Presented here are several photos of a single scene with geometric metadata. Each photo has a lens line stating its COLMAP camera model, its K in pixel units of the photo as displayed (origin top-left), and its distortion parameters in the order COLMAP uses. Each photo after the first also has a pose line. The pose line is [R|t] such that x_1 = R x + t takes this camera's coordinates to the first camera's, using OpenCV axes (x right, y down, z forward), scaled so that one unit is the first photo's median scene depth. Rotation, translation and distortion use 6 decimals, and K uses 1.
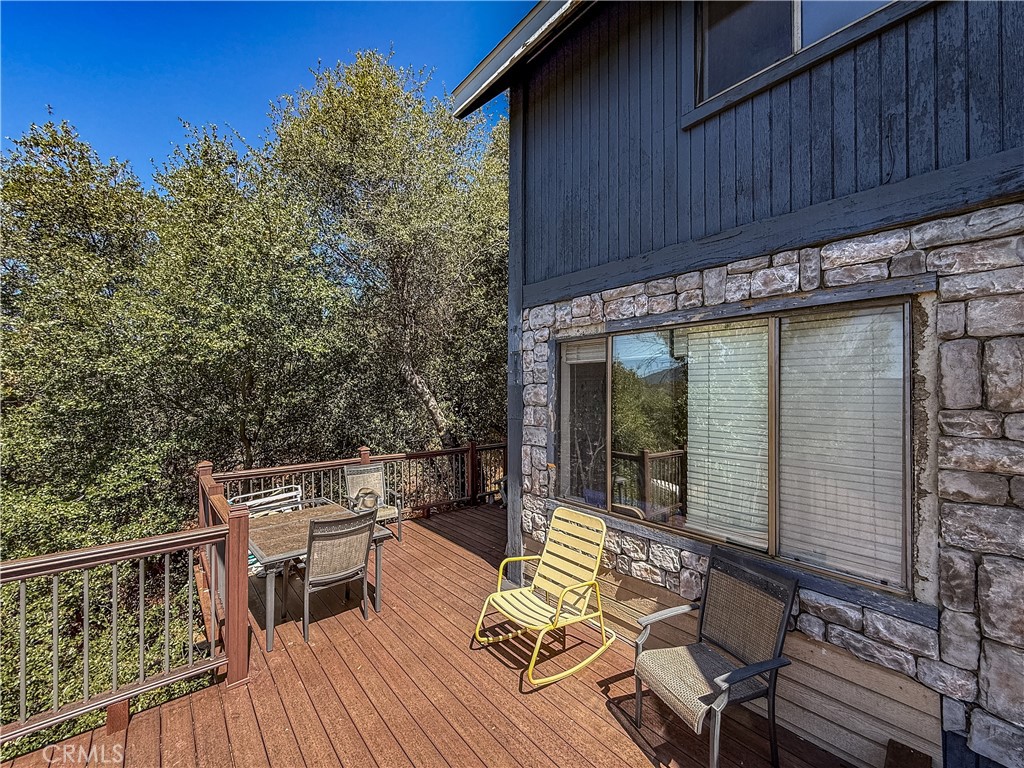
lens RADIAL K [[416.9, 0, 519.8], [0, 416.9, 381.2], [0, 0, 1]] dist [0.001977, -0.000769]
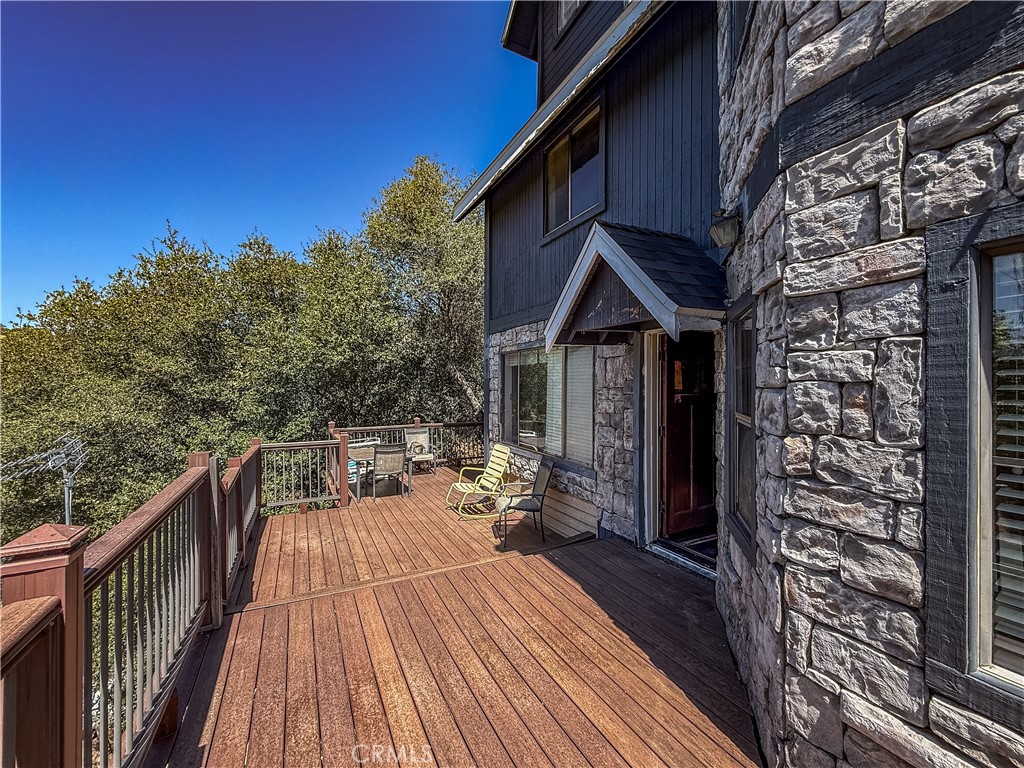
lens RADIAL K [[412.6, 0, 503.2], [0, 412.6, 382.3], [0, 0, 1]] dist [-0.000702, 0.000169]
pose [[0.967959, -0.002519, -0.251096, 0.517981], [0.006616, 0.999858, 0.015474, -0.001781], [0.251022, -0.016640, 0.967838, -0.674009]]
